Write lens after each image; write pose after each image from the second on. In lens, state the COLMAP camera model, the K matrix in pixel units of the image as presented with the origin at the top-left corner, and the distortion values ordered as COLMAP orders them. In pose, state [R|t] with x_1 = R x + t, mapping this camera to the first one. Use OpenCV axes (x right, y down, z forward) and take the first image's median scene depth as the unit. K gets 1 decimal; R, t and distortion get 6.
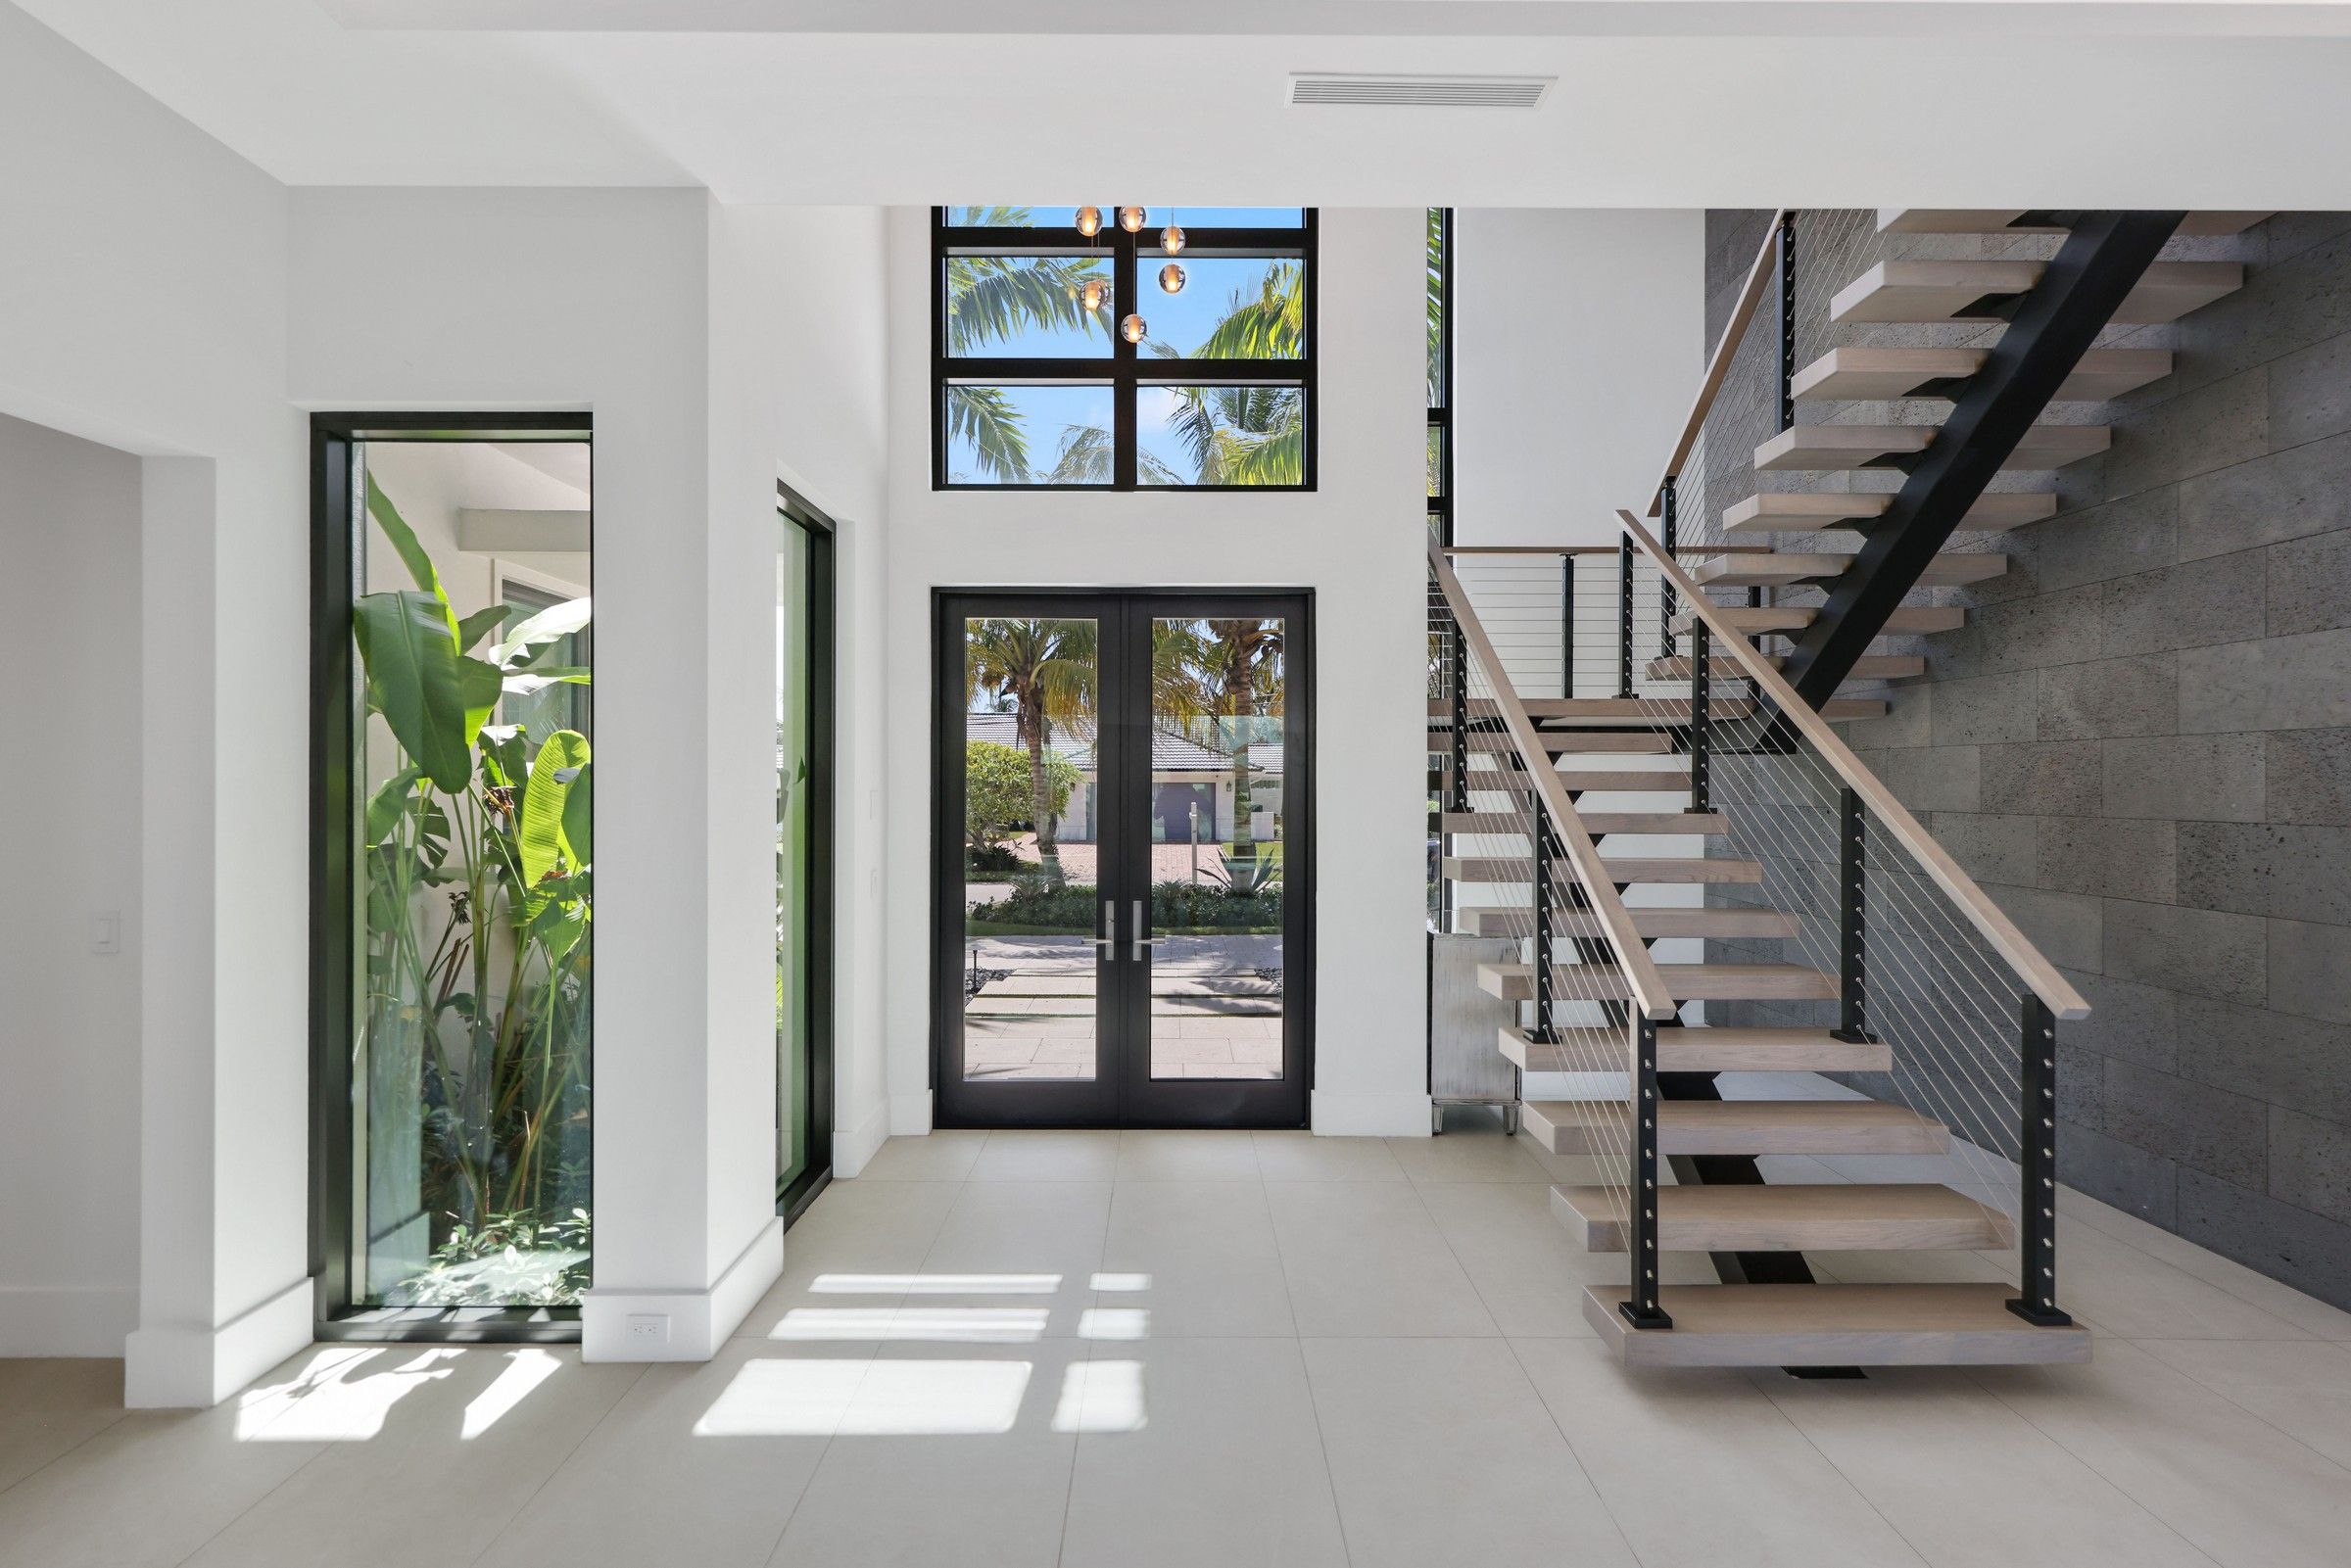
lens RADIAL K [[1077.2, 0, 1176.1], [0, 1077.2, 781.1], [0, 0, 1]] dist [-0.001465, -0.000480]
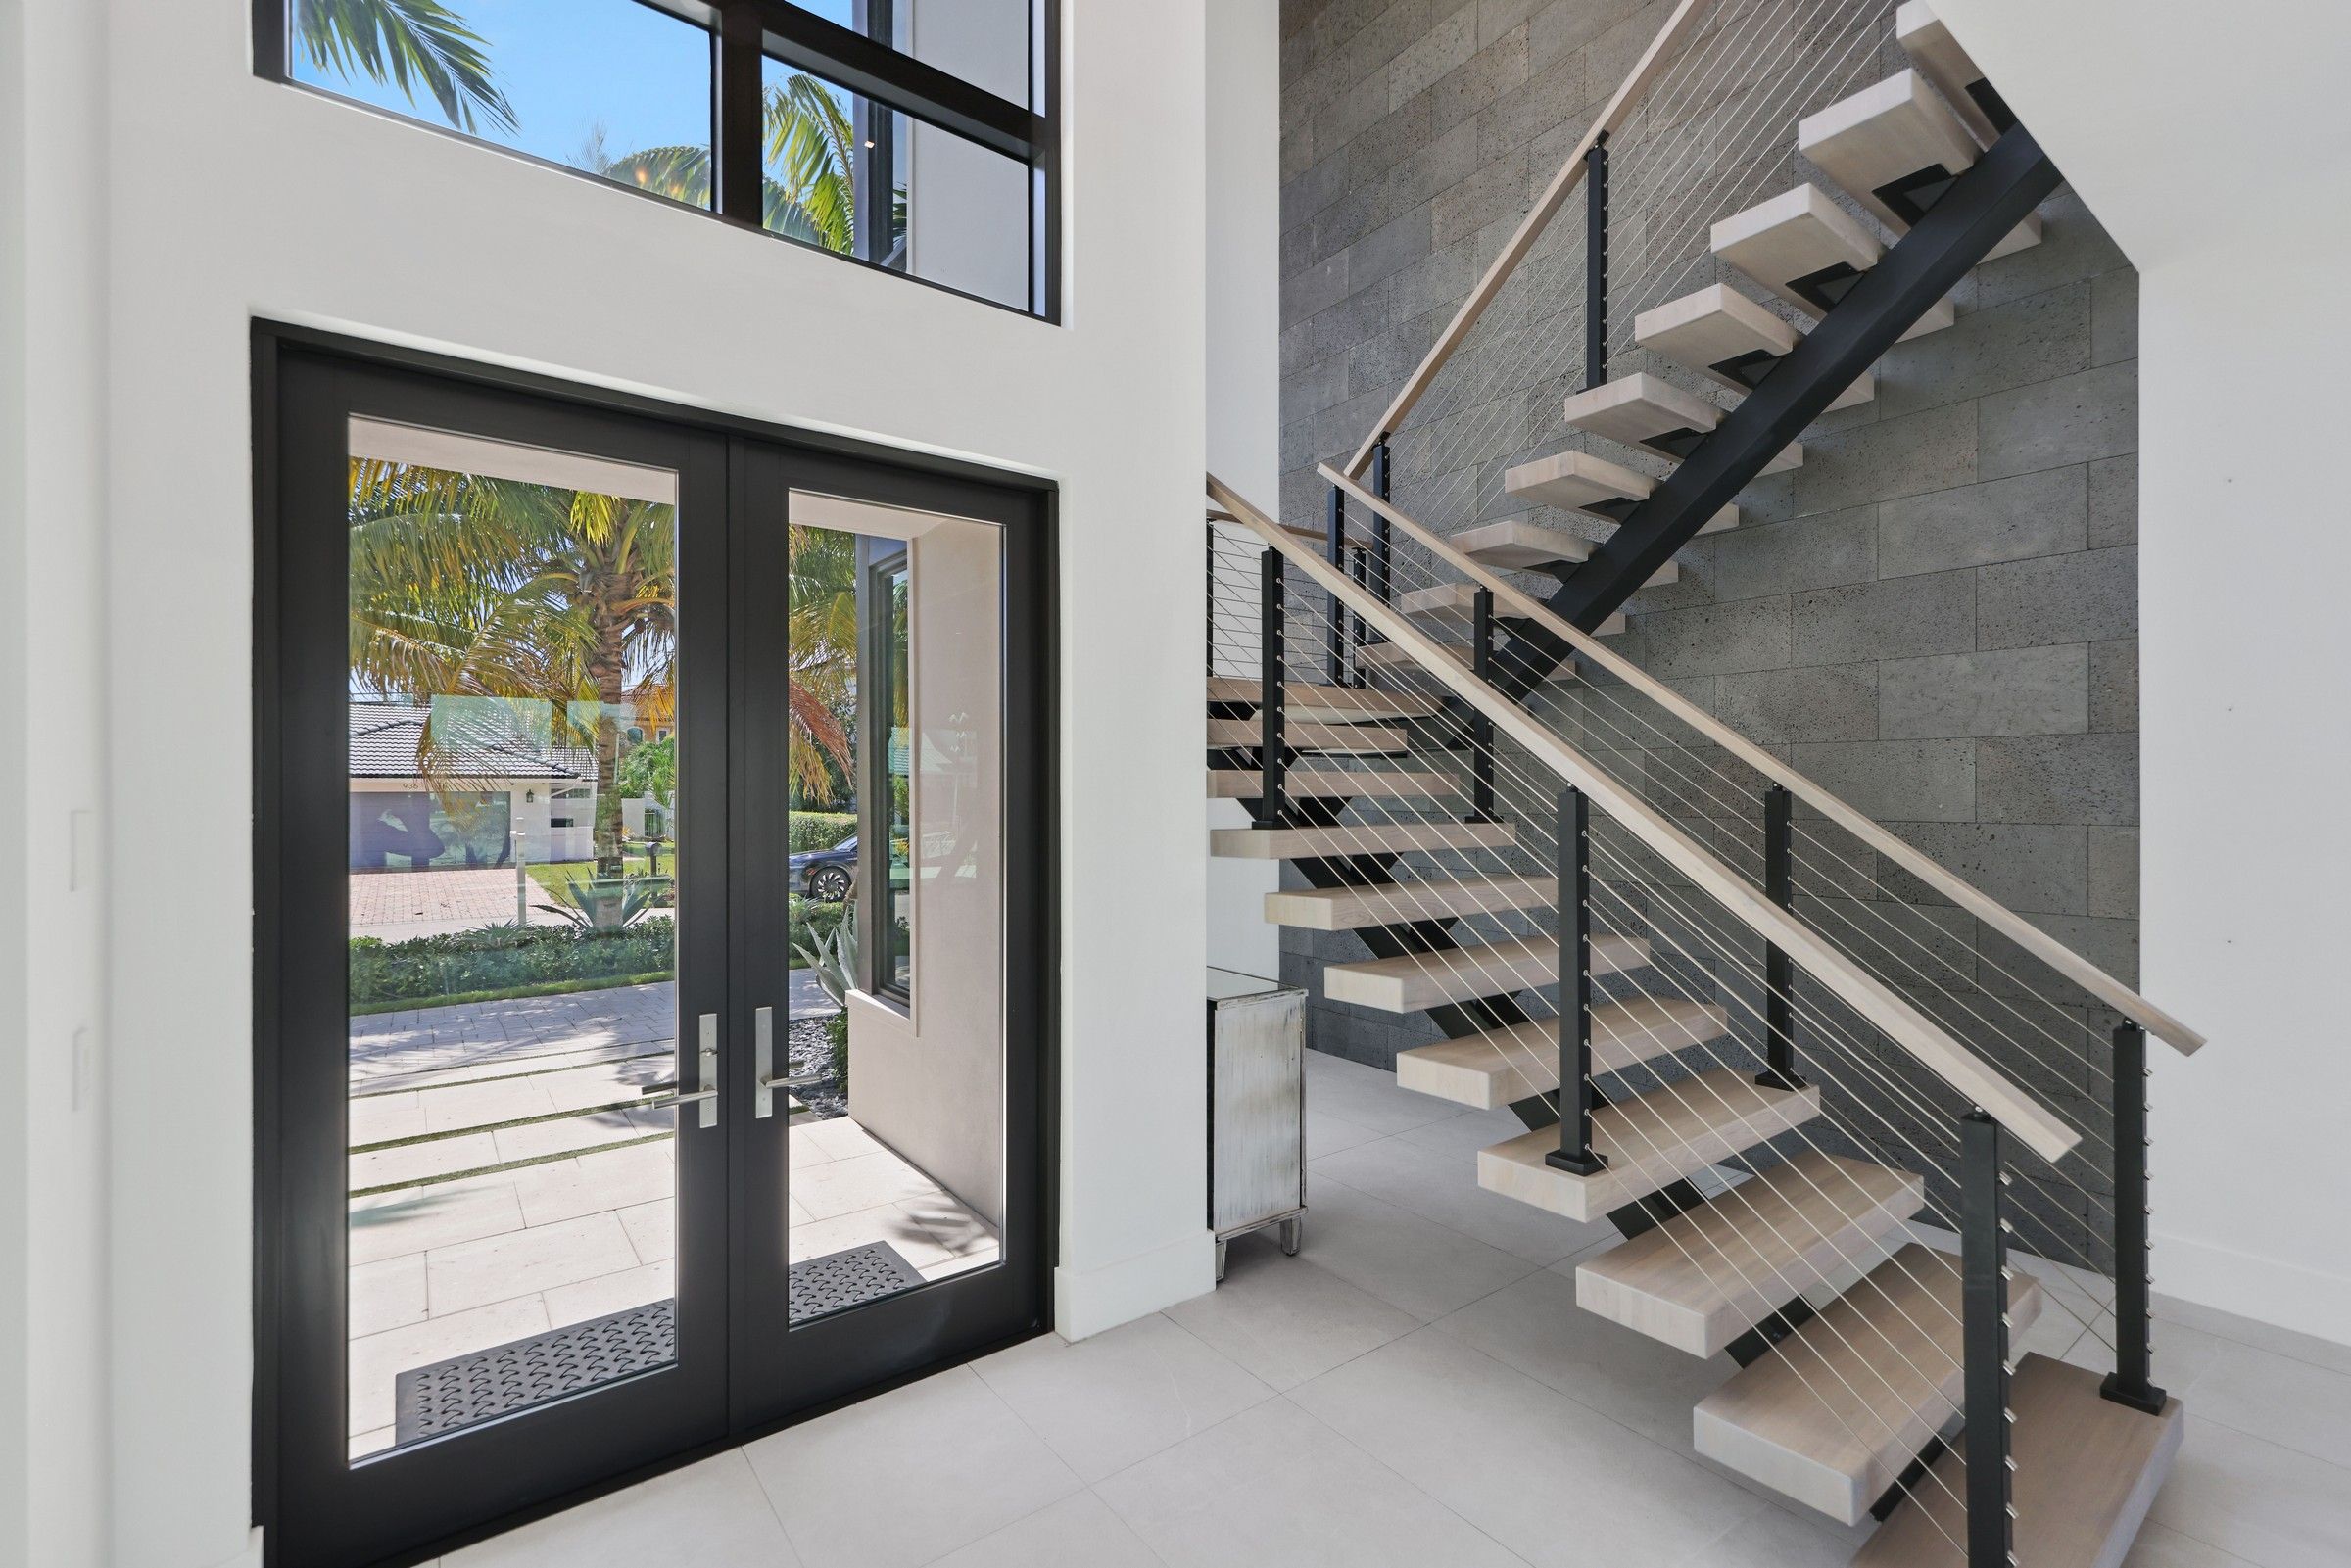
lens RADIAL K [[1019.7, 0, 1167.9], [0, 1019.7, 792.6], [0, 0, 1]] dist [0.004019, 0.000067]
pose [[0.795528, -0.005601, 0.605891, -0.229971], [0.003139, 0.999982, 0.005122, 0.001280], [-0.605909, -0.002172, 0.795531, 0.587878]]
